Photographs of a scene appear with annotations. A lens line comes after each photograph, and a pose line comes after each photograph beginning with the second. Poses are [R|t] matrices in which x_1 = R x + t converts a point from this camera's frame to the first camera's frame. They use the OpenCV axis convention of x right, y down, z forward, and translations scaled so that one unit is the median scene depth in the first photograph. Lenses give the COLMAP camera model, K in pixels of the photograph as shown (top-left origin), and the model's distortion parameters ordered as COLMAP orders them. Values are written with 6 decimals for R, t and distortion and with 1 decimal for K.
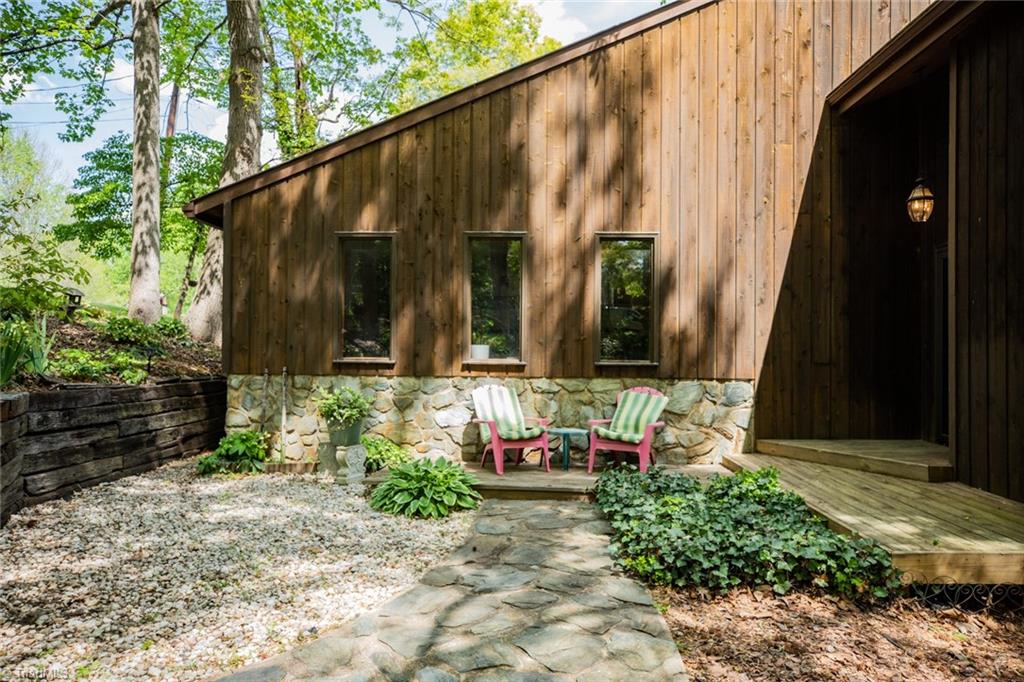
lens RADIAL K [[698.6, 0, 512.0], [0, 698.6, 341.0], [0, 0, 1]] dist [-0.003329, -0.000328]
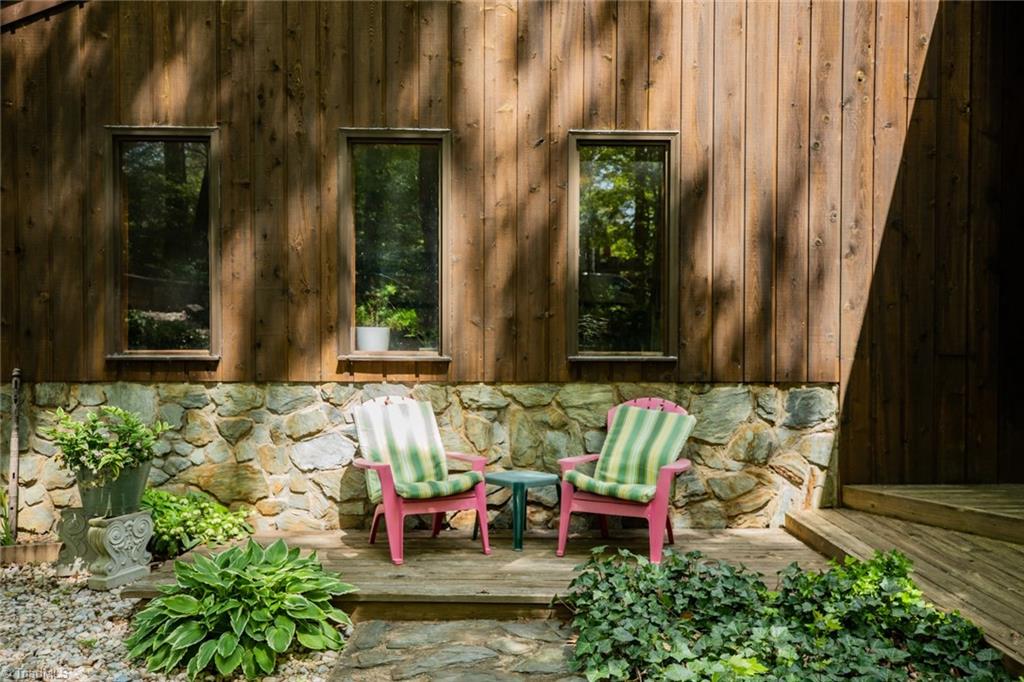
lens RADIAL K [[884.6, 0, 512.0], [0, 884.6, 341.0], [0, 0, 1]] dist [0.013970, 0.004444]
pose [[0.998630, -0.006051, 0.051985, 0.033530], [0.004770, 0.999683, 0.024731, -0.000274], [-0.052118, -0.024449, 0.998342, 0.271063]]
